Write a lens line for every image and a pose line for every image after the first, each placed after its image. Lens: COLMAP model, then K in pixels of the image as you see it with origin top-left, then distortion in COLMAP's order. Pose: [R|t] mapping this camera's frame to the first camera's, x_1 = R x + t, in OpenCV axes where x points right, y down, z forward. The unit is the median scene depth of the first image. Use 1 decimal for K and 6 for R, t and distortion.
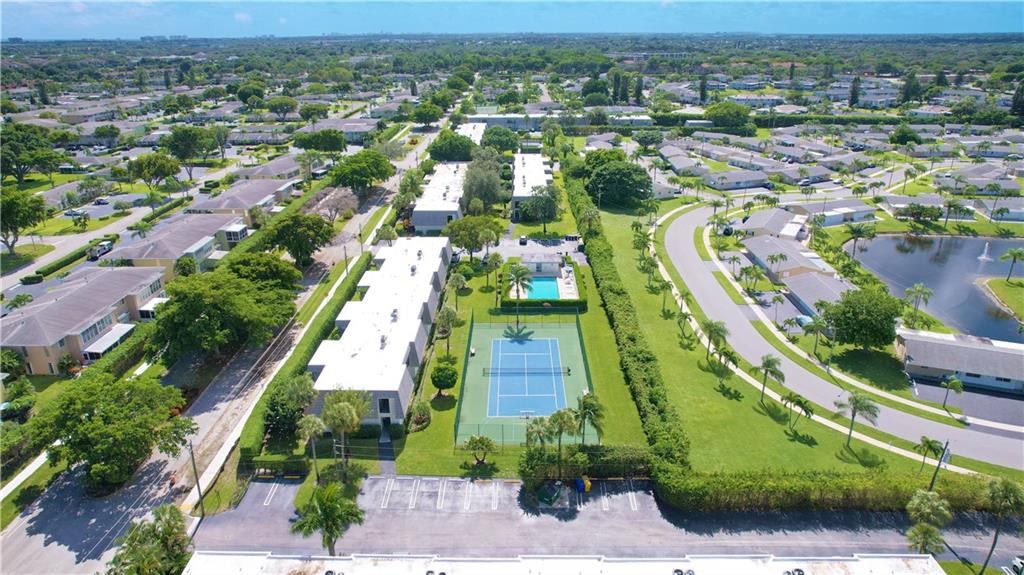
lens RADIAL K [[689.7, 0, 512.0], [0, 689.7, 287.5], [0, 0, 1]] dist [-0.063482, 0.072193]
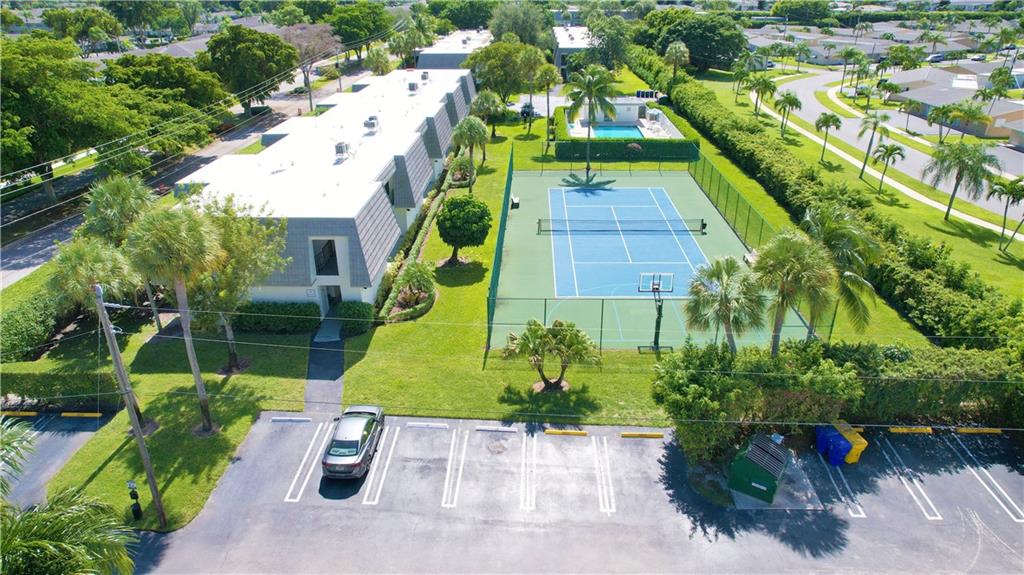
lens RADIAL K [[689.7, 0, 512.0], [0, 689.7, 287.5], [0, 0, 1]] dist [-0.063482, 0.072193]
pose [[0.999641, 0.011728, -0.024101, -0.057867], [-0.010272, 0.998166, 0.059663, 0.164739], [0.024757, -0.059394, 0.997928, 0.572309]]
